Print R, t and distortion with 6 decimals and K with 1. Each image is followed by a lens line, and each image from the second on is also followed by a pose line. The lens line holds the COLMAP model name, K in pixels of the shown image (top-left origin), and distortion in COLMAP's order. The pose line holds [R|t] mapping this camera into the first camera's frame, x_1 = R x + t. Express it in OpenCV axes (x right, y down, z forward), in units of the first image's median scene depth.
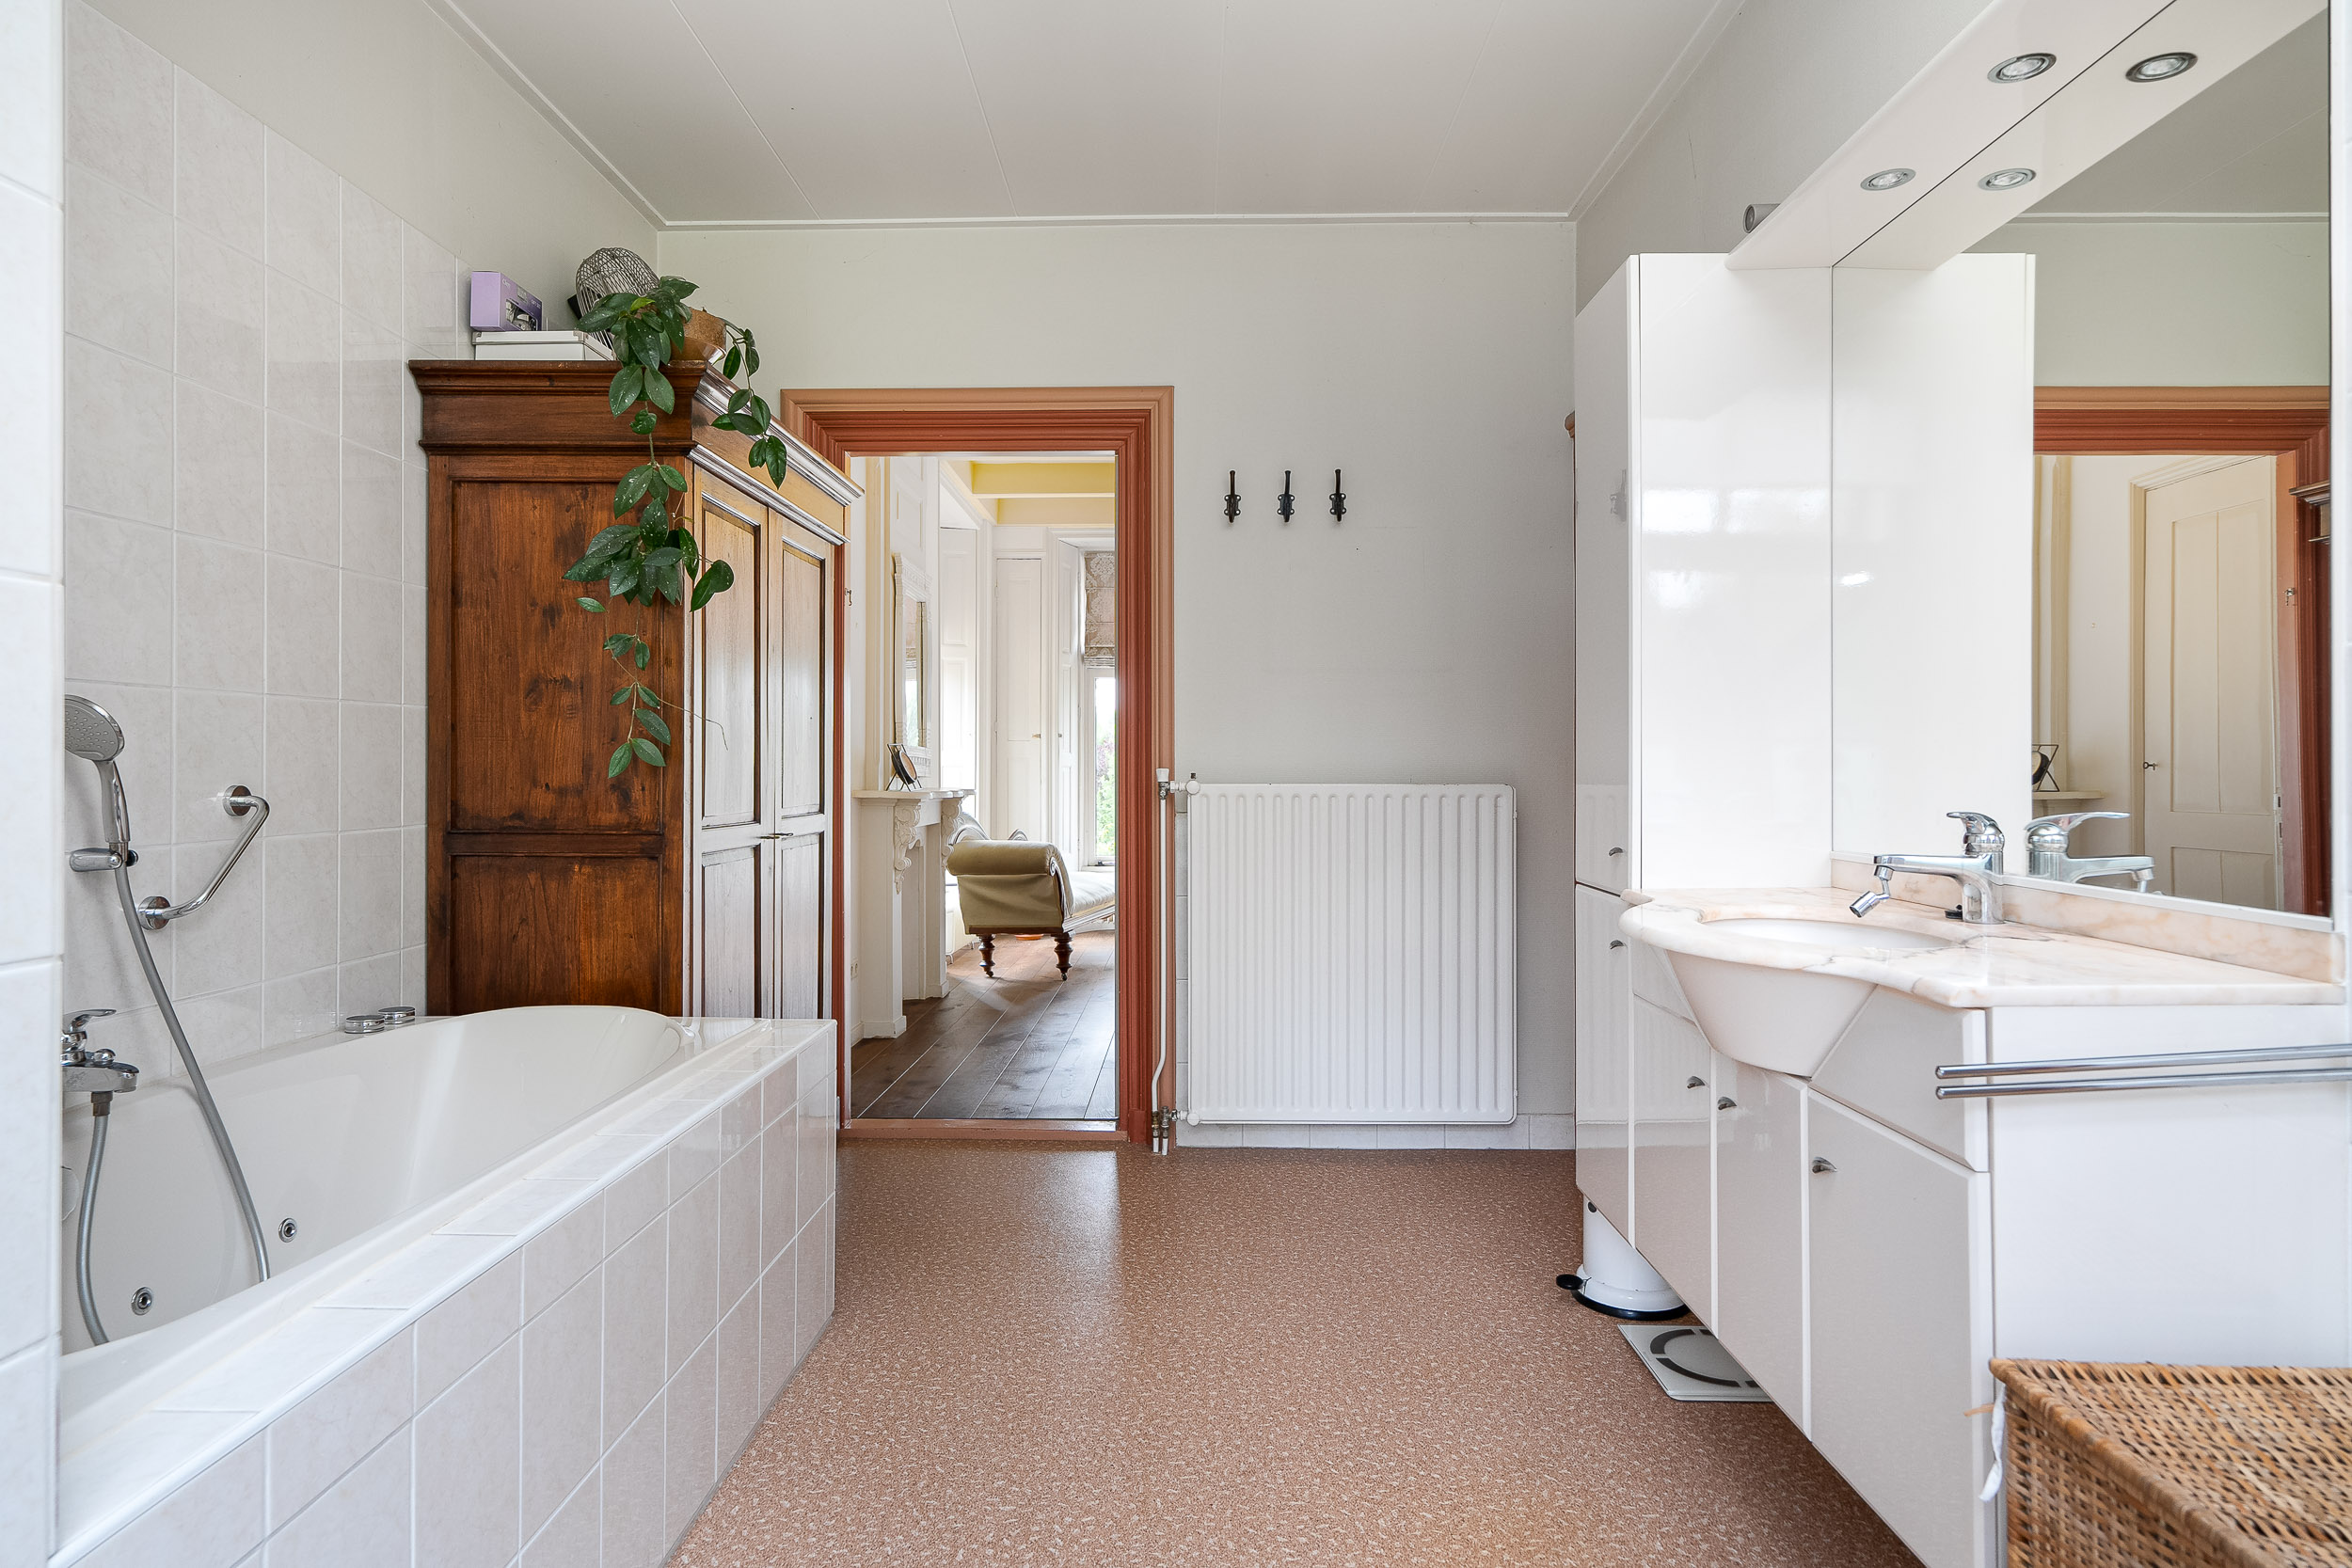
lens RADIAL K [[1322.6, 0, 1169.5], [0, 1322.6, 759.0], [0, 0, 1]] dist [-0.000465, 0.000589]
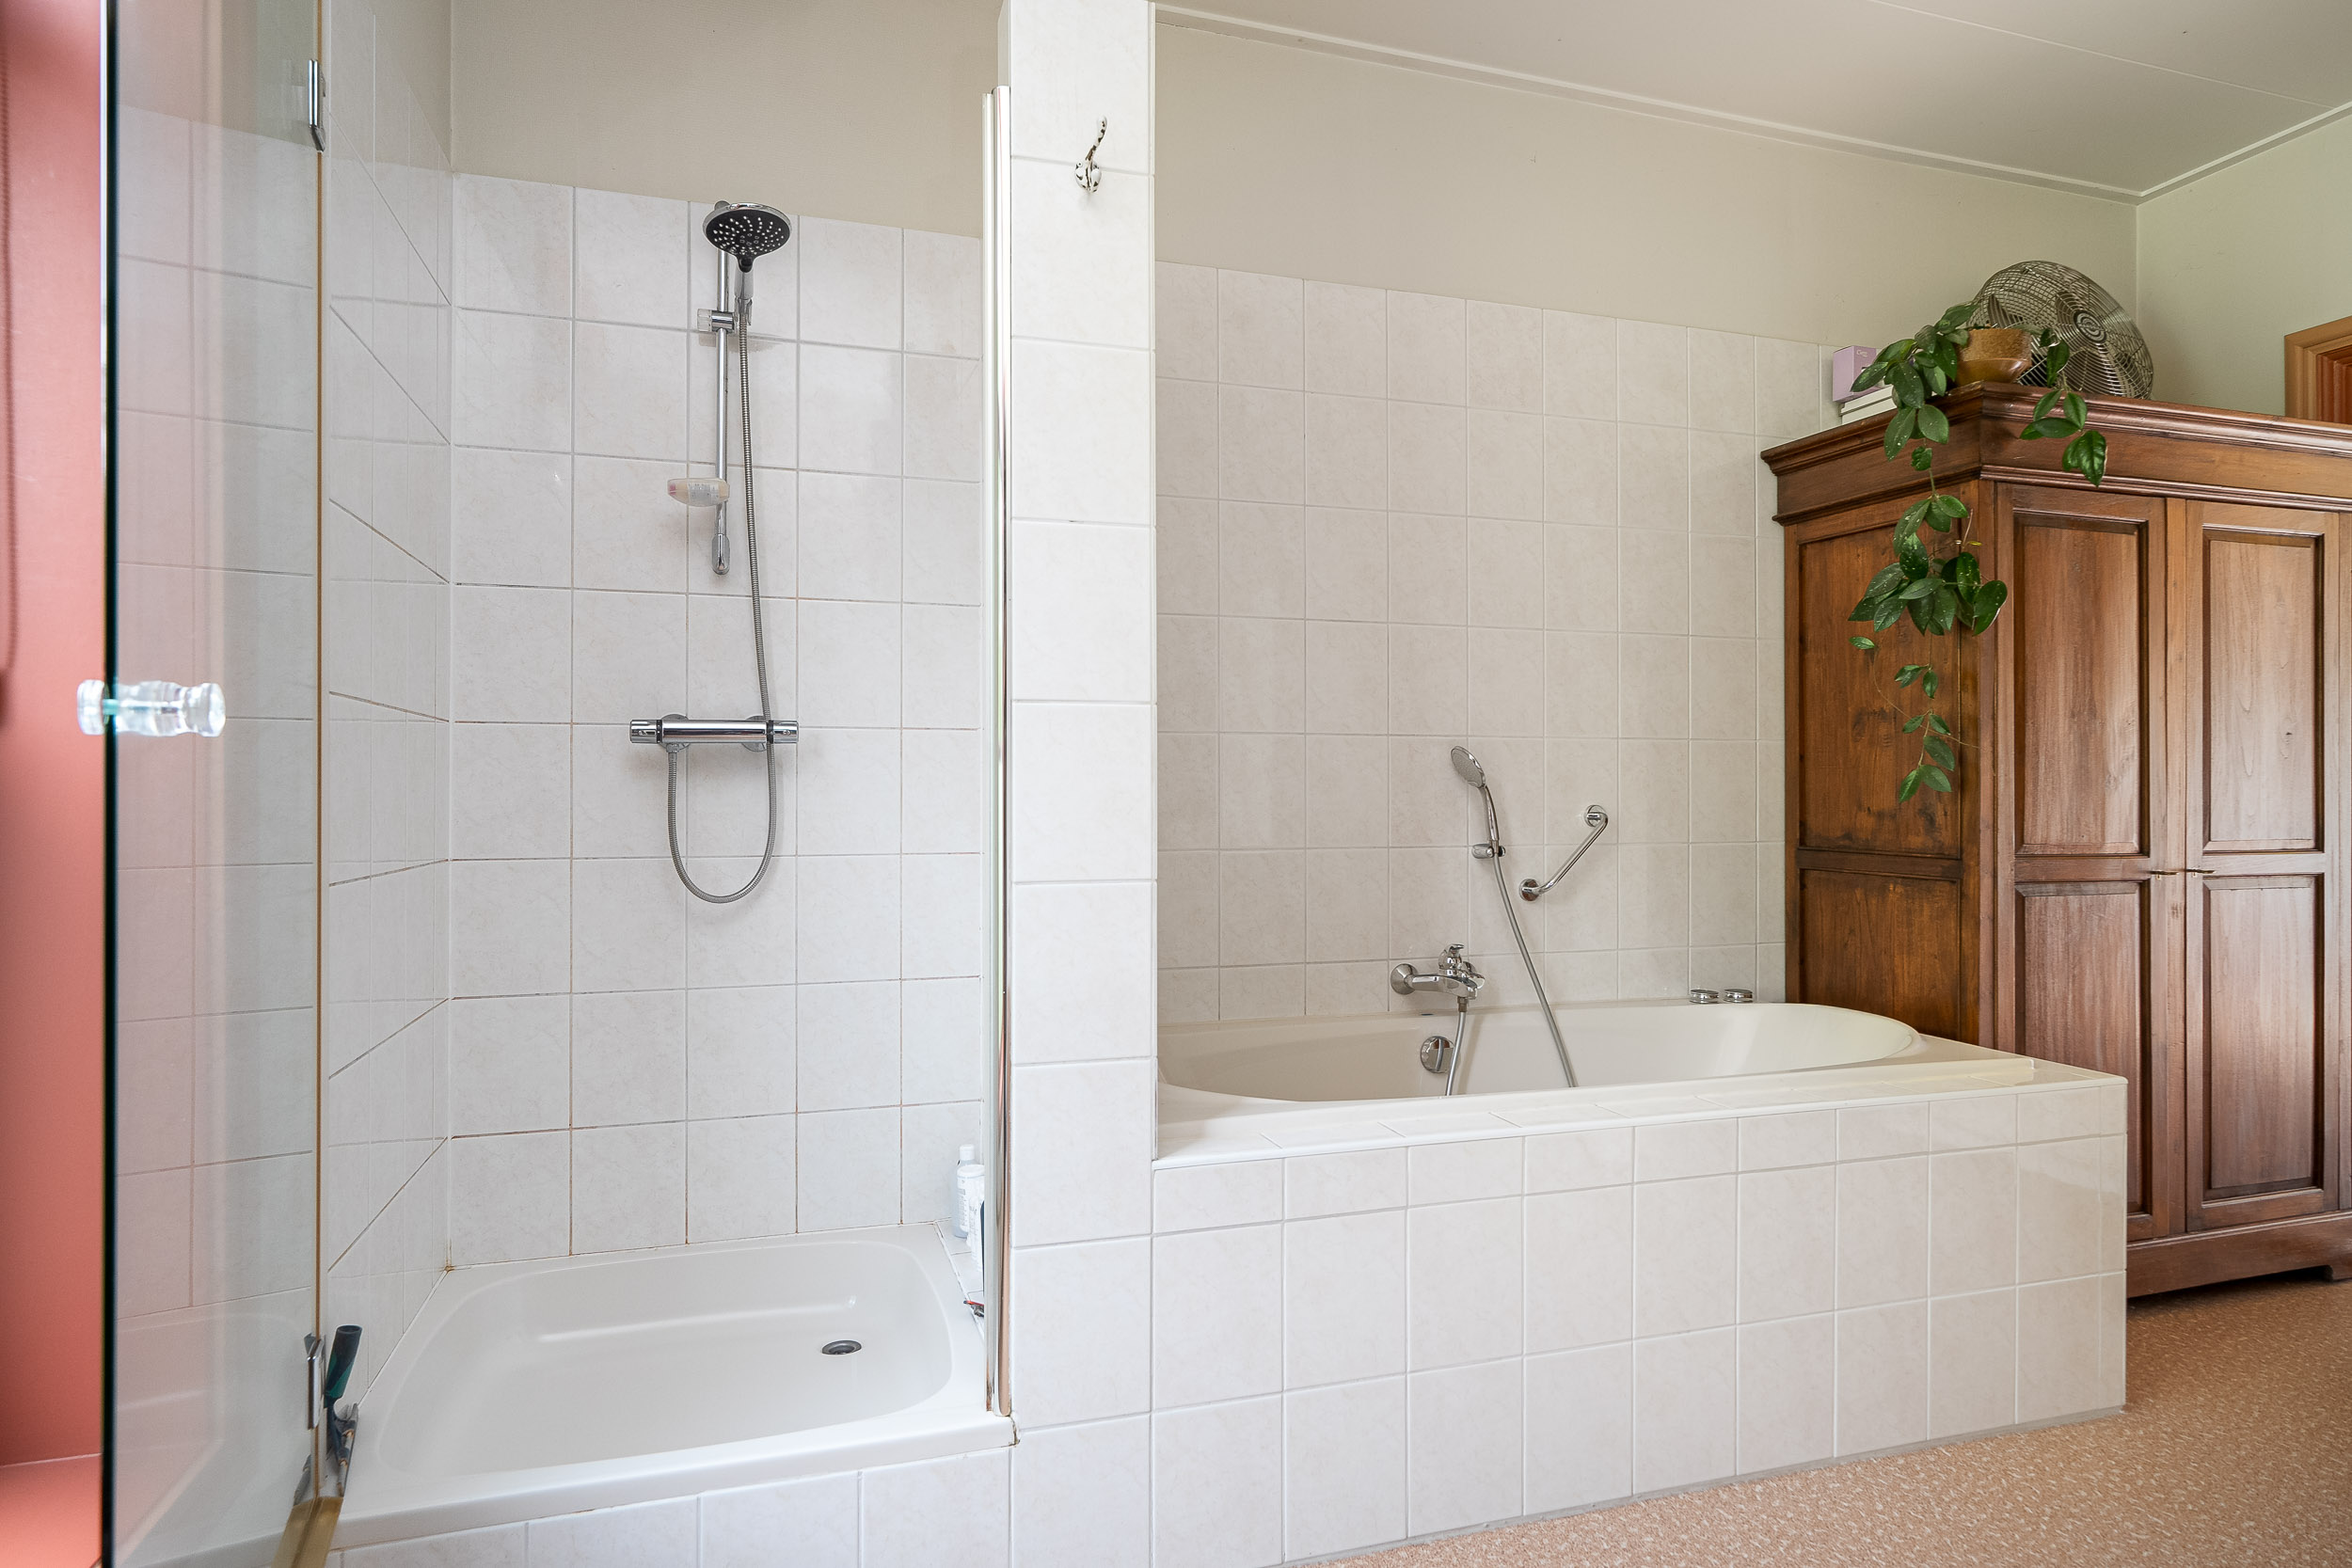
lens RADIAL K [[1331.2, 0, 1176.0], [0, 1331.2, 784.0], [0, 0, 1]] dist [0.000488, 0.000736]
pose [[0.319464, -0.003228, -0.947593, 0.385386], [0.002895, 0.999993, -0.002431, 0.000275], [0.947594, -0.001967, 0.319471, 0.110228]]
